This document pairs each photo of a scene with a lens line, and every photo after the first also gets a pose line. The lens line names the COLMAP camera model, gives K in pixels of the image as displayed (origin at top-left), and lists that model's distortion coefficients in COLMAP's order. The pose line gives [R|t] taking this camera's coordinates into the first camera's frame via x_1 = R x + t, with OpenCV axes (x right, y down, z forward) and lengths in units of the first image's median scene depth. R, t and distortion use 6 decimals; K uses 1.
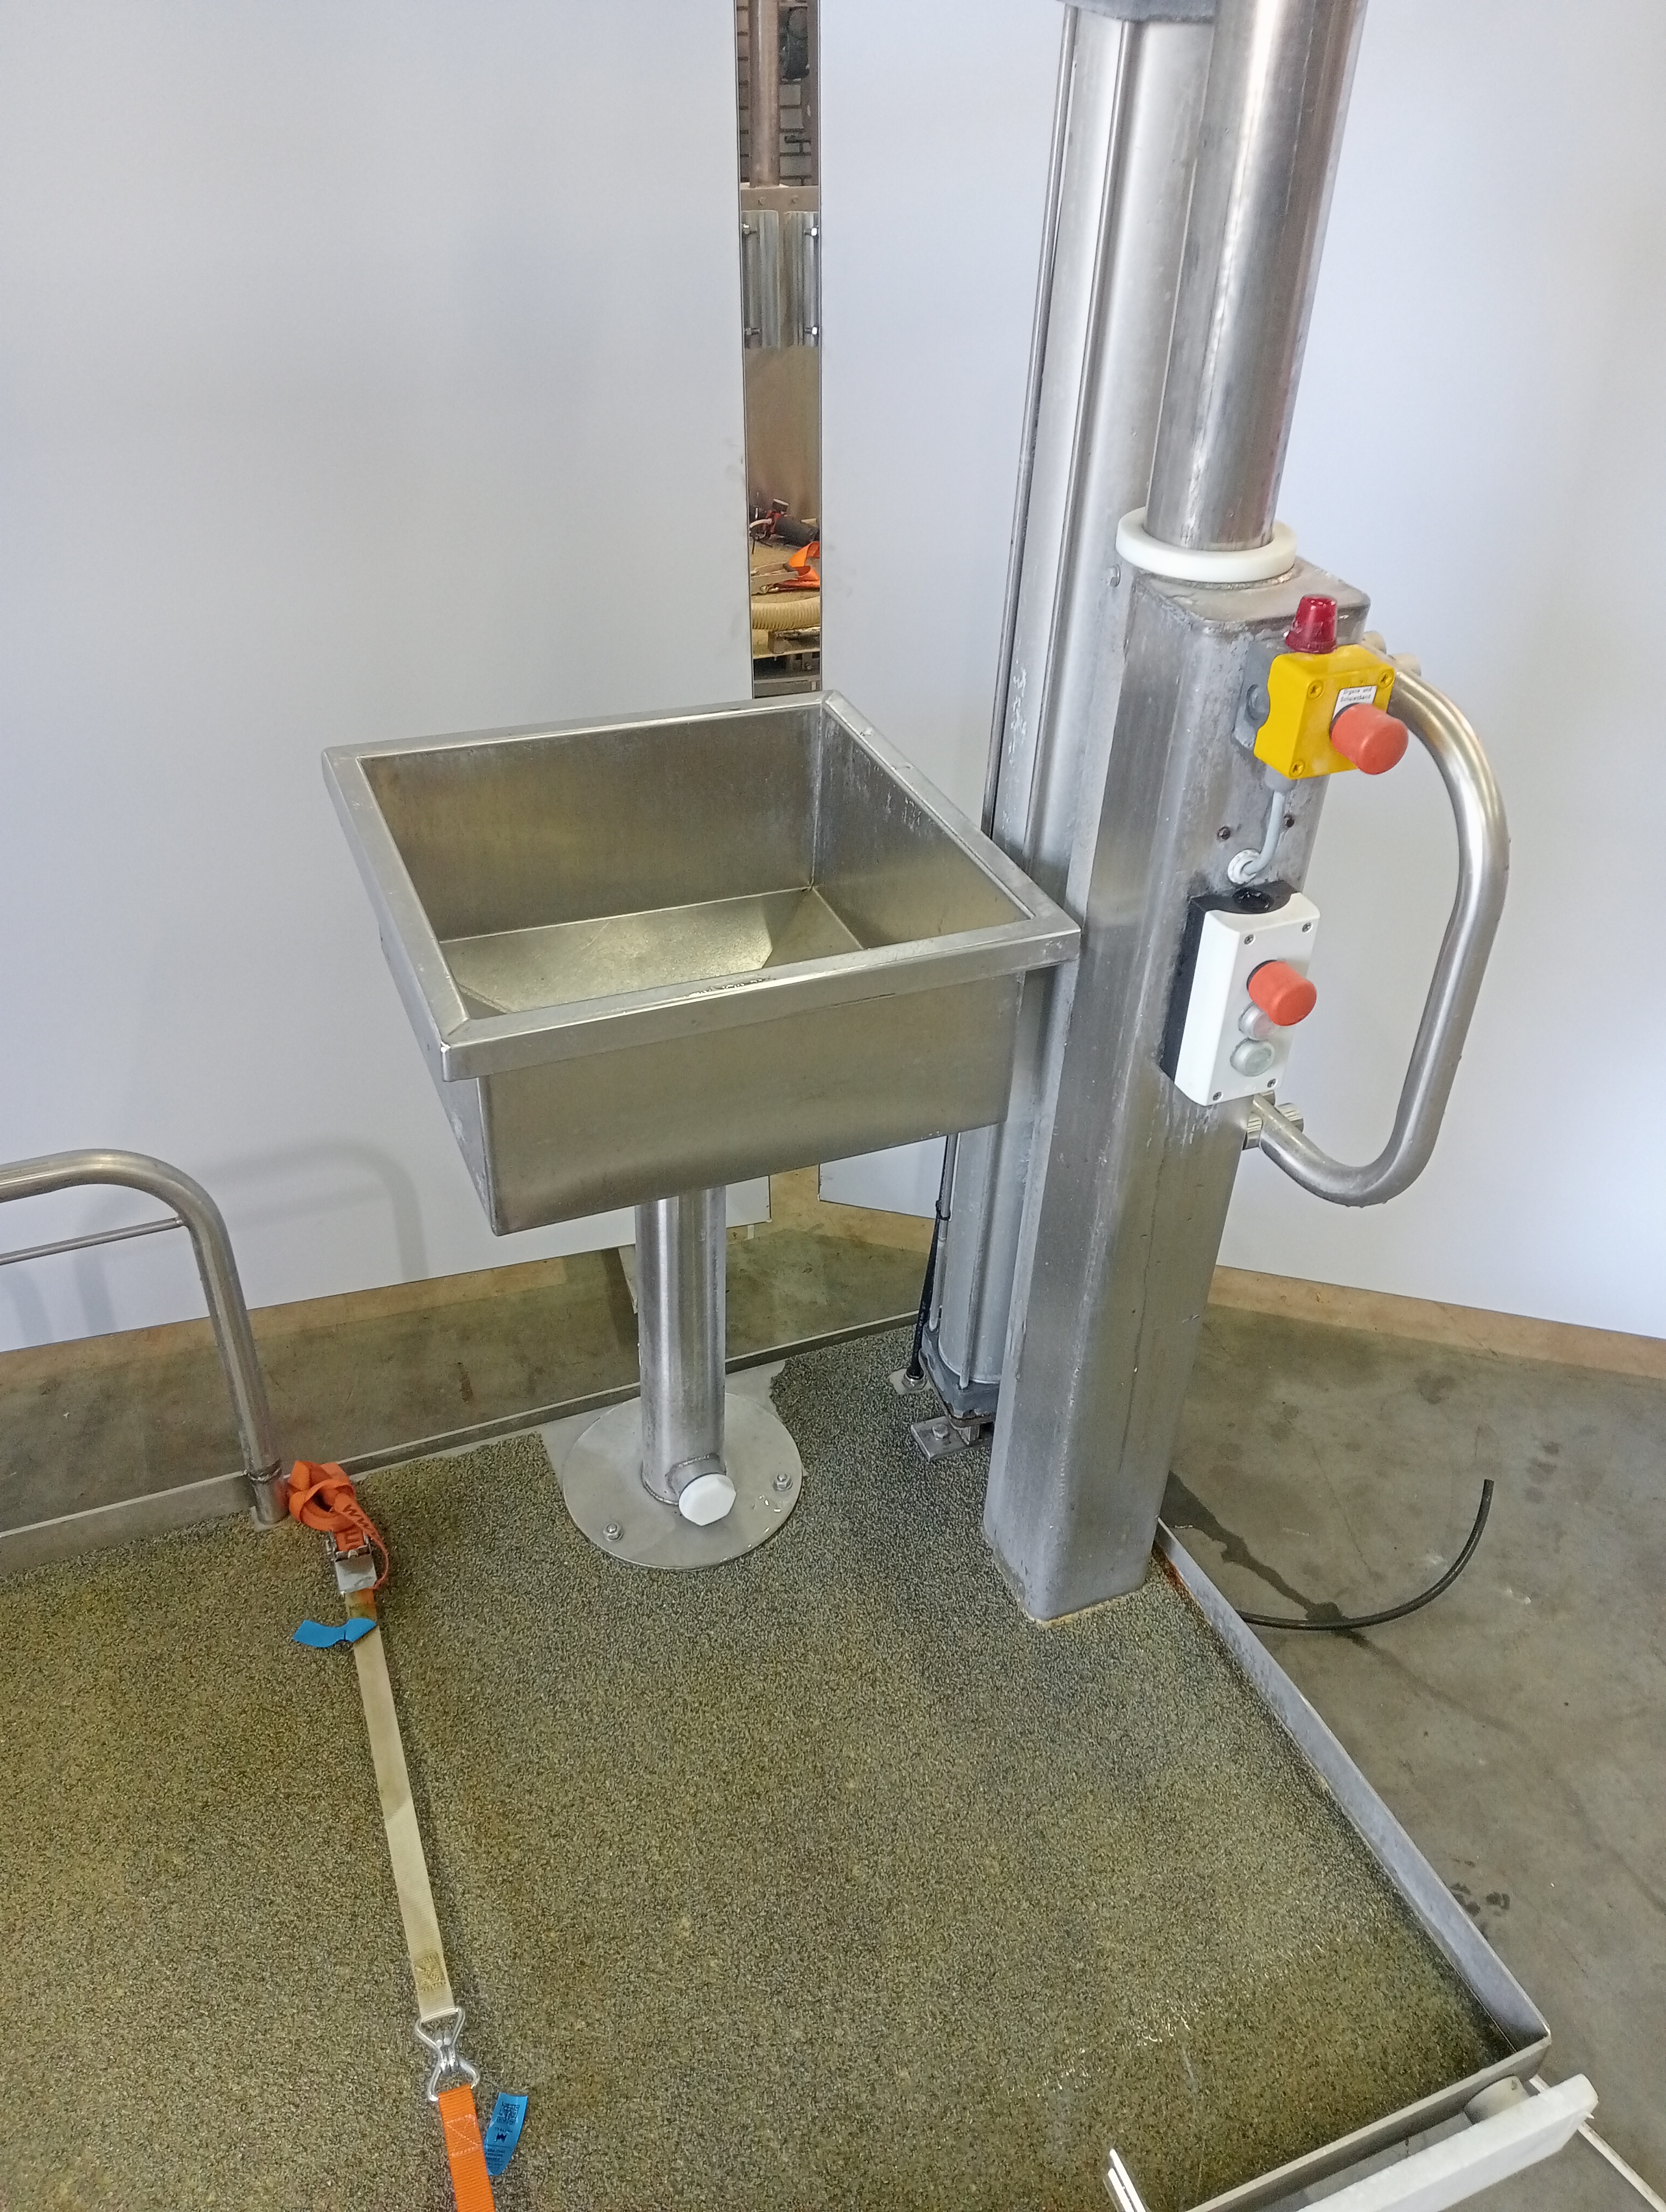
lens RADIAL K [[1757.9, 0, 826.9], [0, 1757.9, 1111.4], [0, 0, 1]] dist [0.001019, 0.008158]
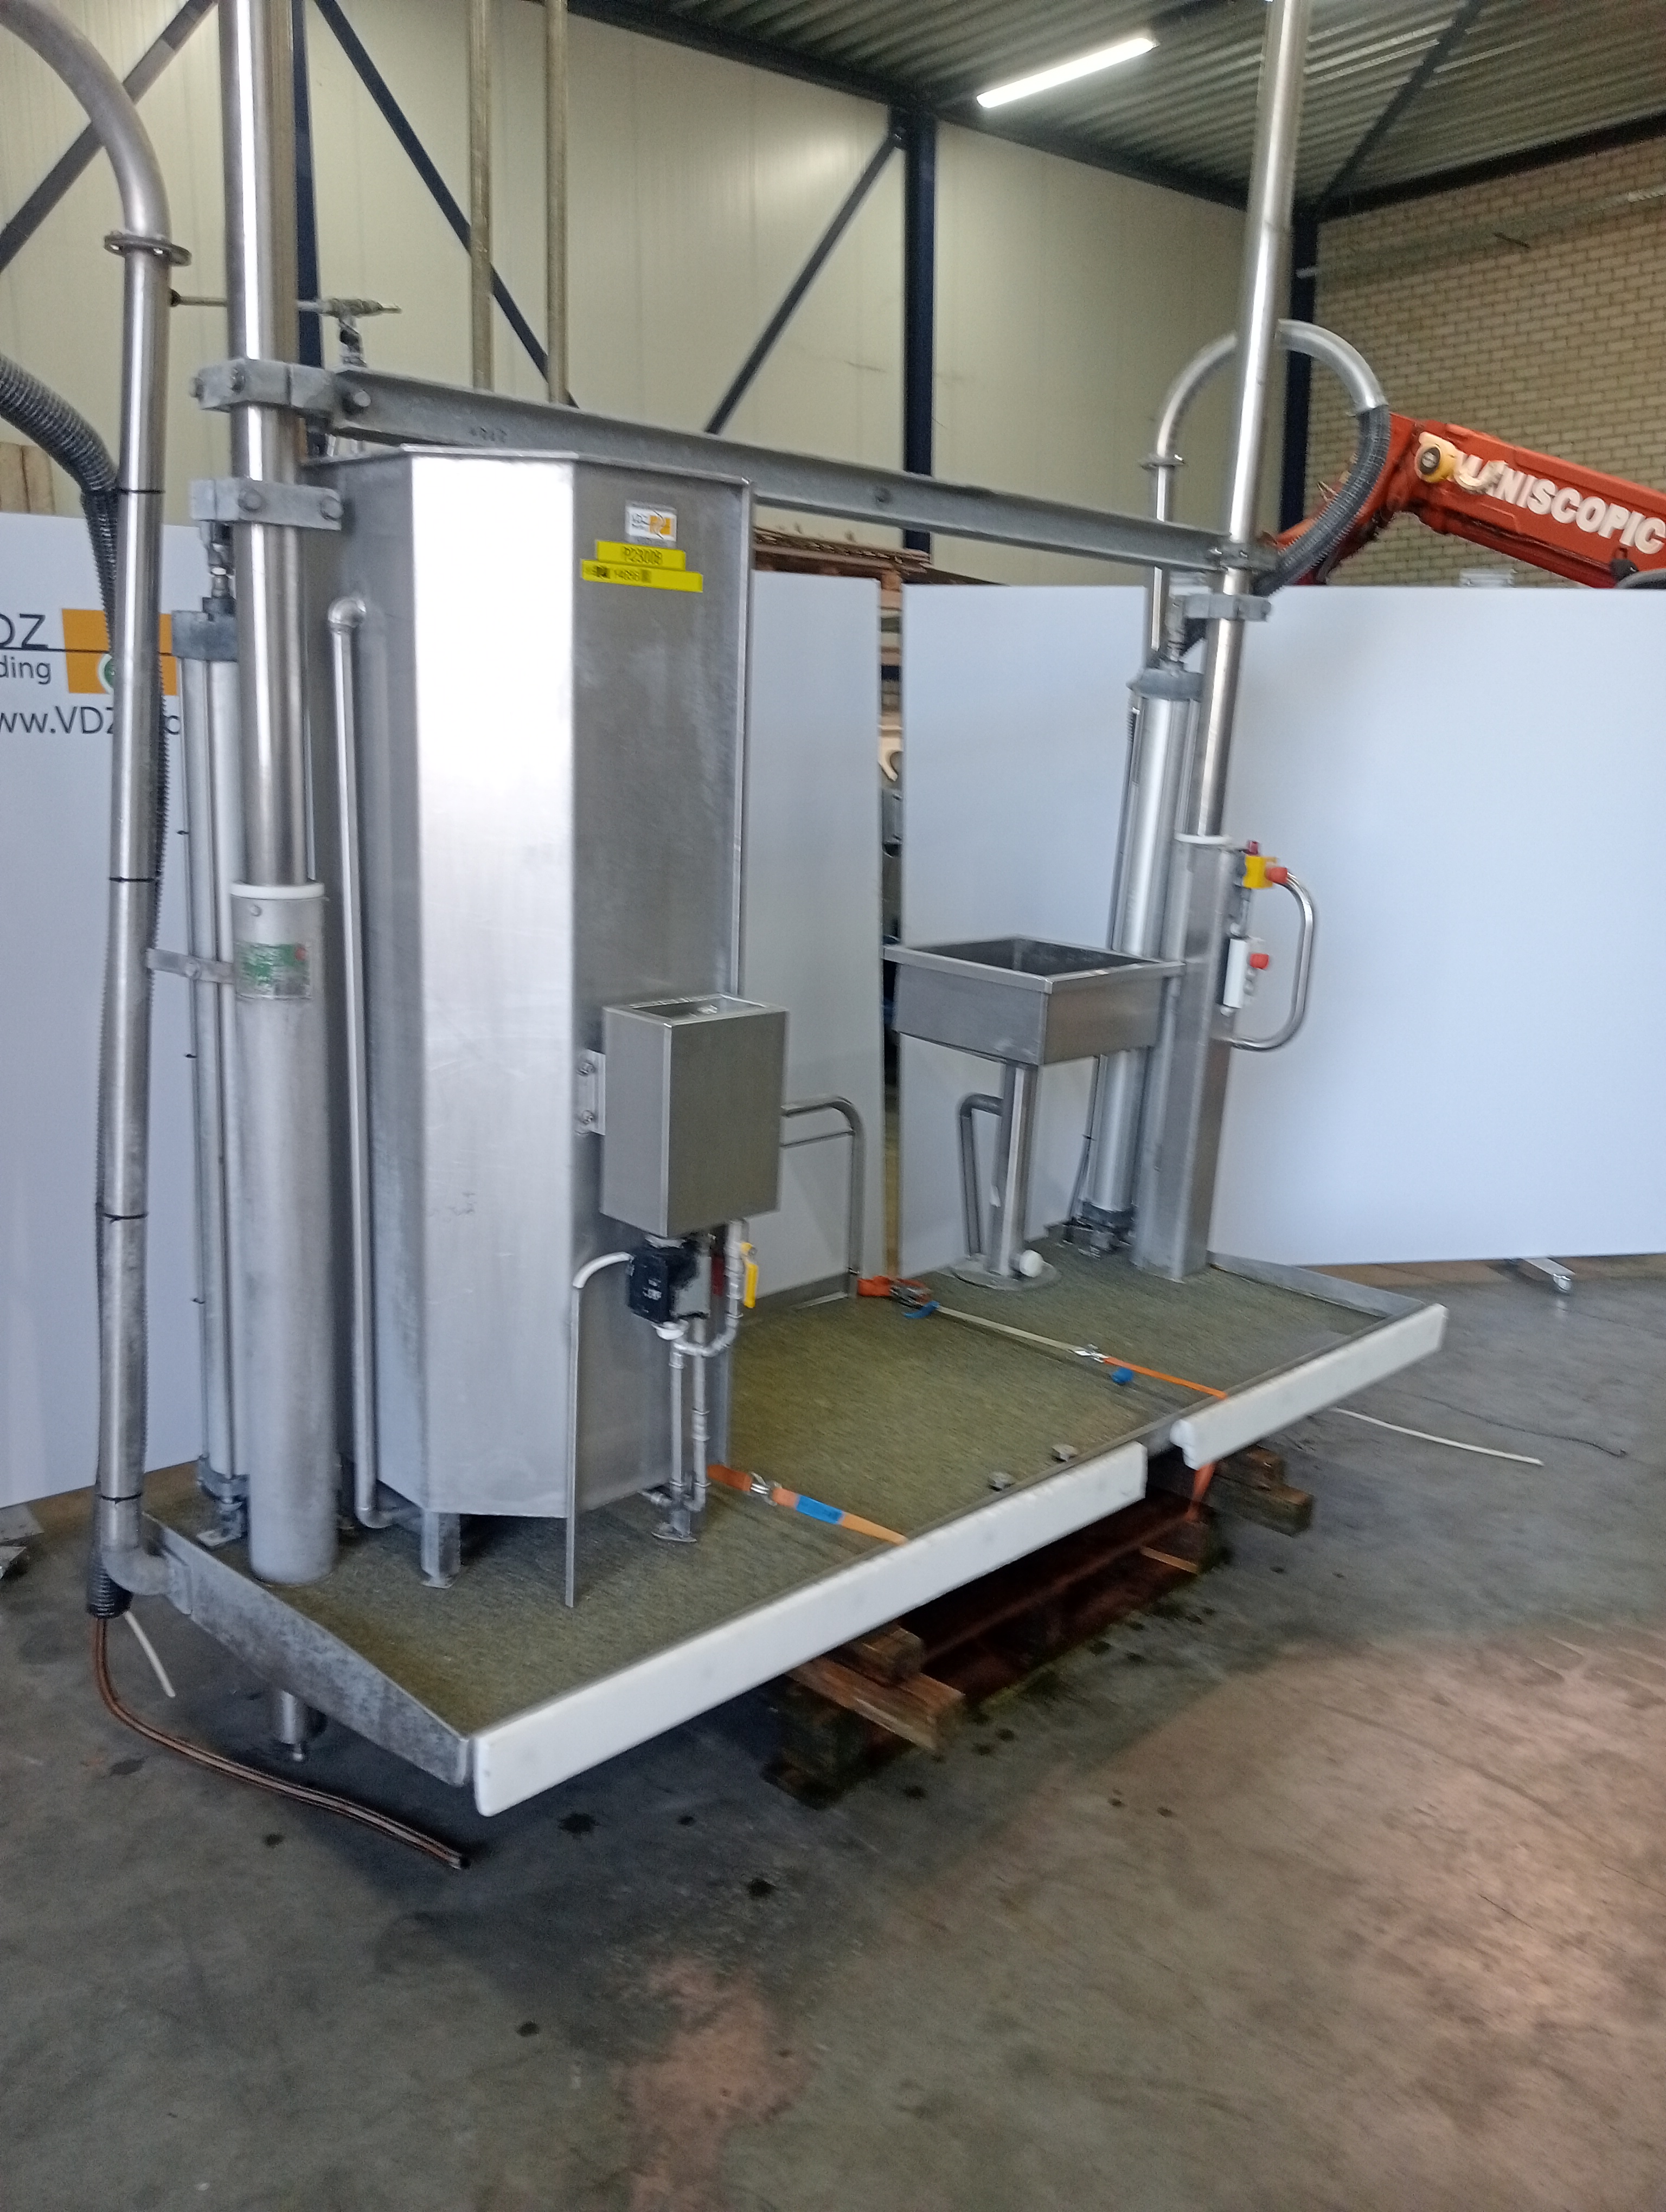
lens RADIAL K [[1745.5, 0, 833.0], [0, 1745.5, 1106.0], [0, 0, 1]] dist [0.000385, -0.017346]
pose [[0.924015, -0.081151, 0.373645, -1.332331], [0.206760, 0.928066, -0.309748, 0.799507], [-0.321631, 0.363467, 0.874326, -1.145455]]
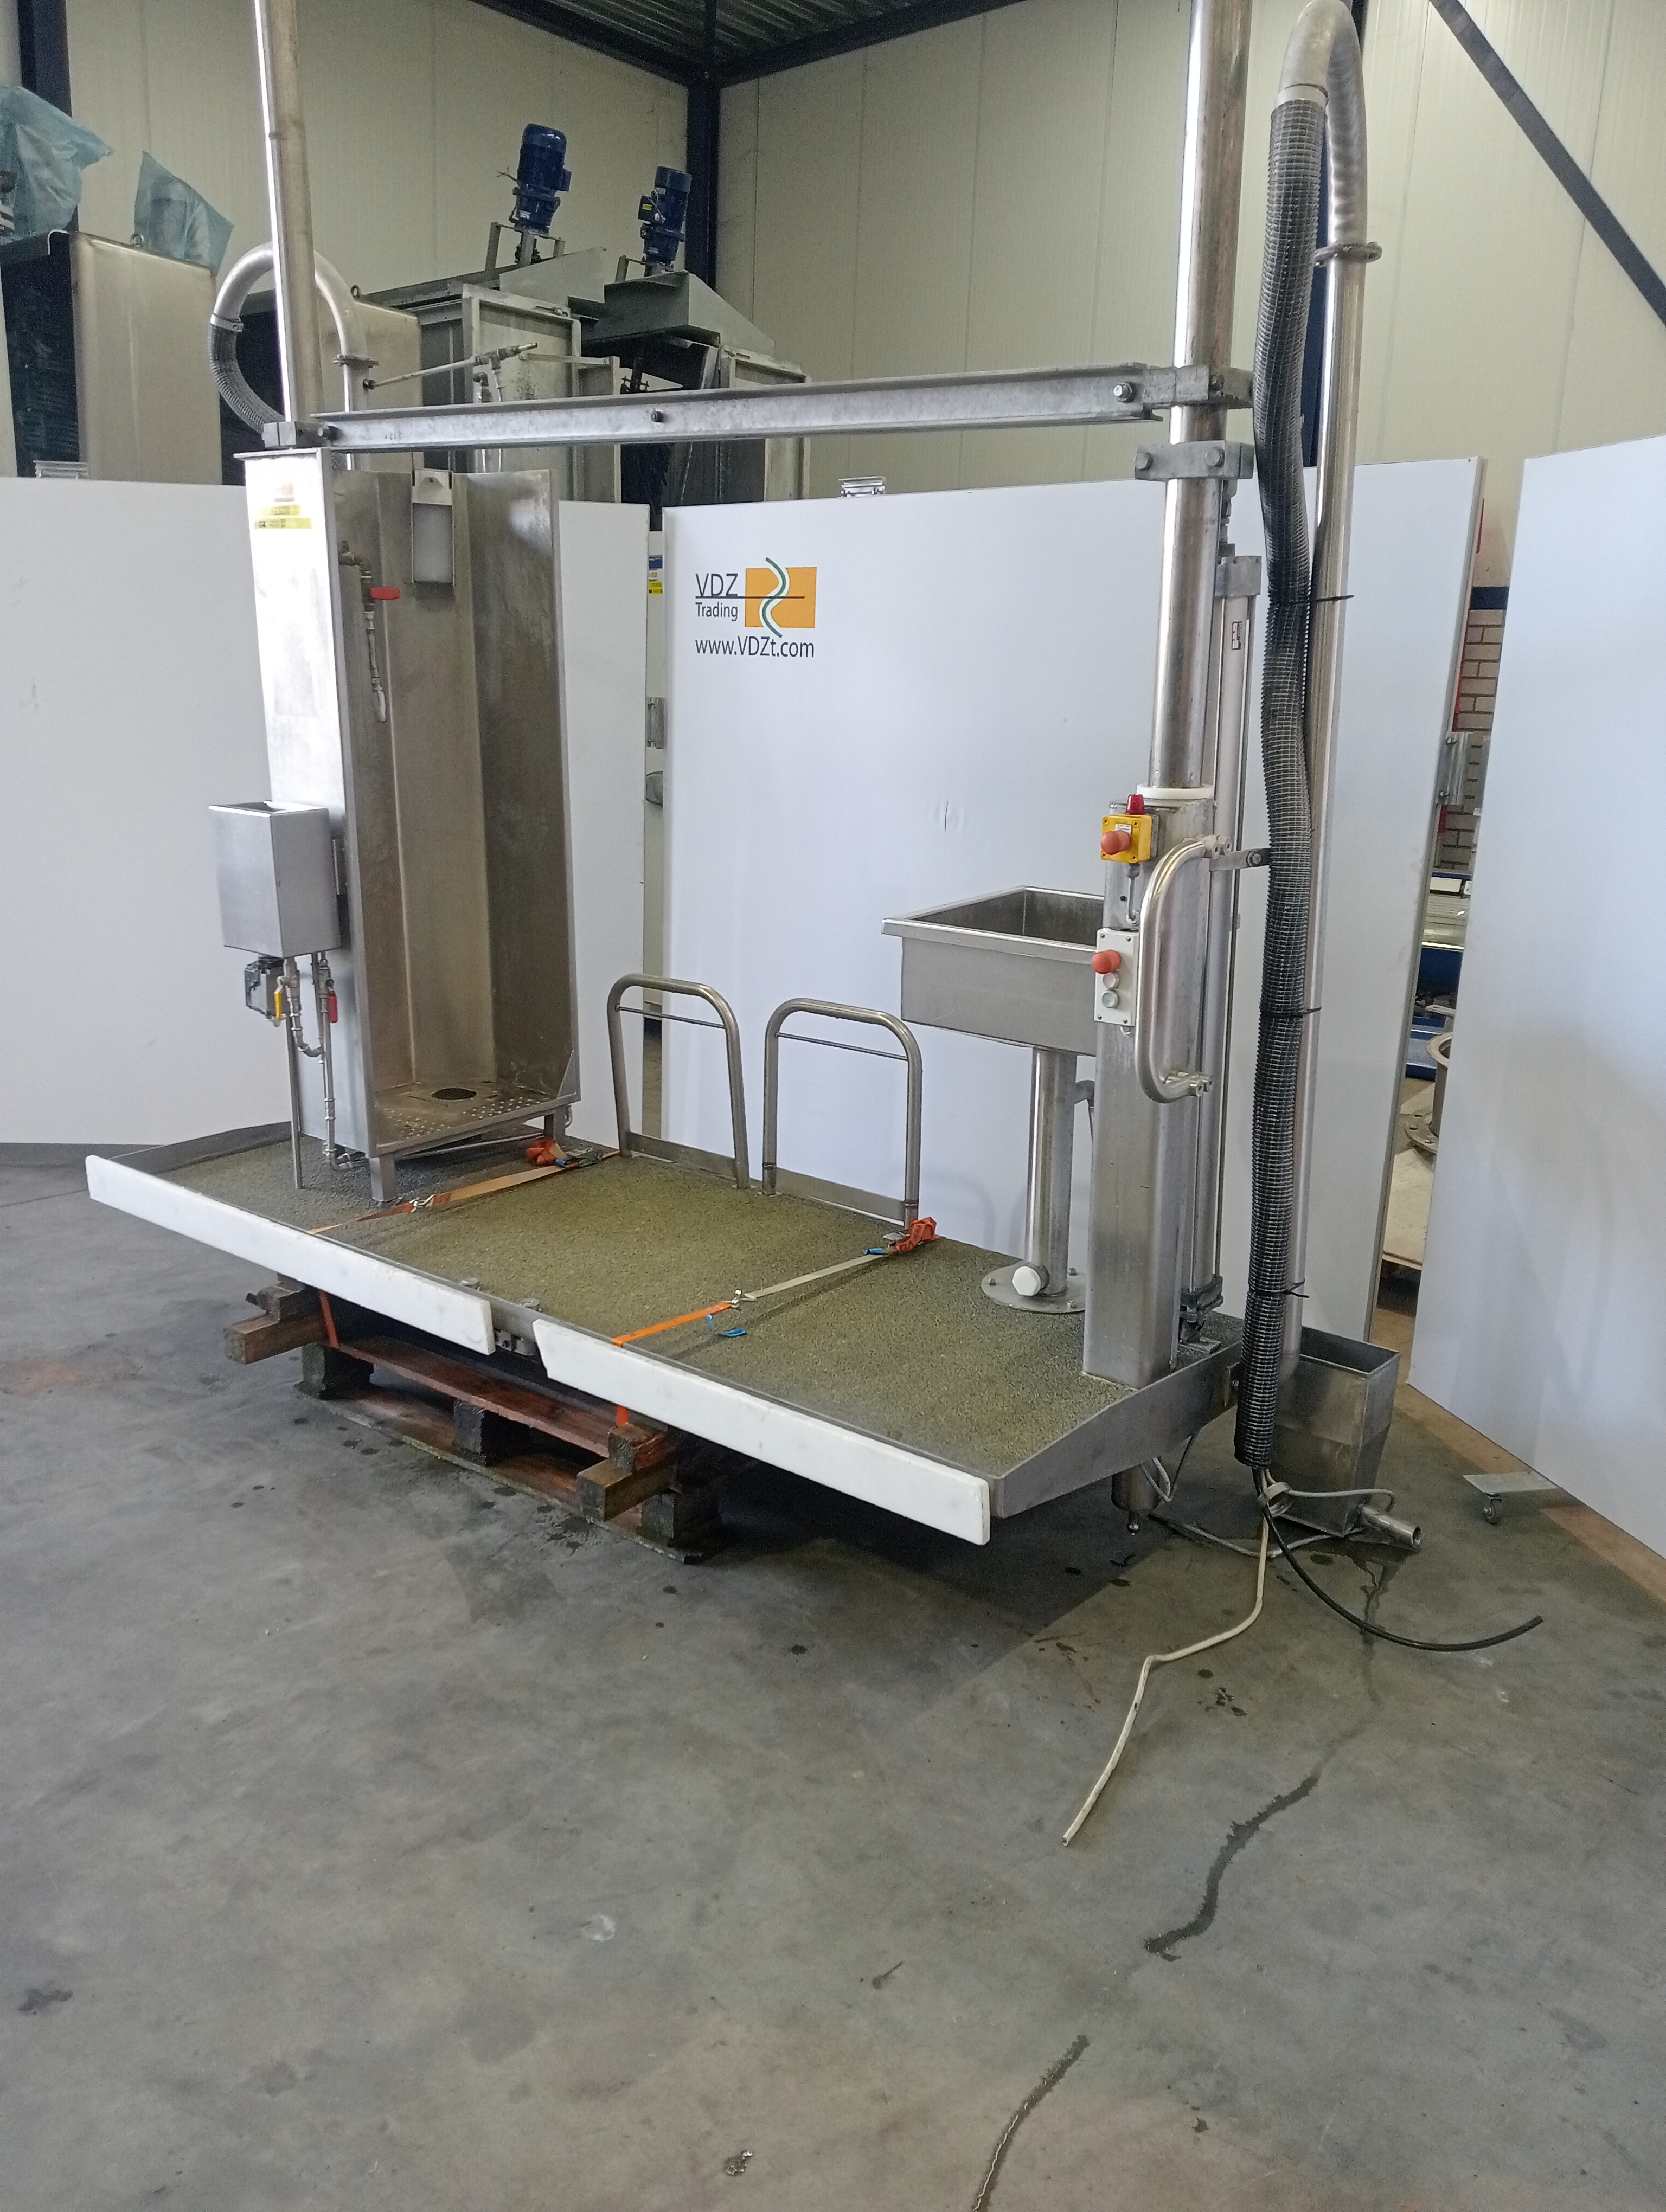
lens RADIAL K [[1717.1, 0, 824.8], [0, 1717.1, 1117.3], [0, 0, 1]] dist [0.097047, -0.216235]
pose [[0.493554, 0.222322, -0.840820, 1.620864], [-0.491625, 0.868816, -0.058855, 0.337532], [0.717433, 0.442416, 0.538106, -0.312369]]
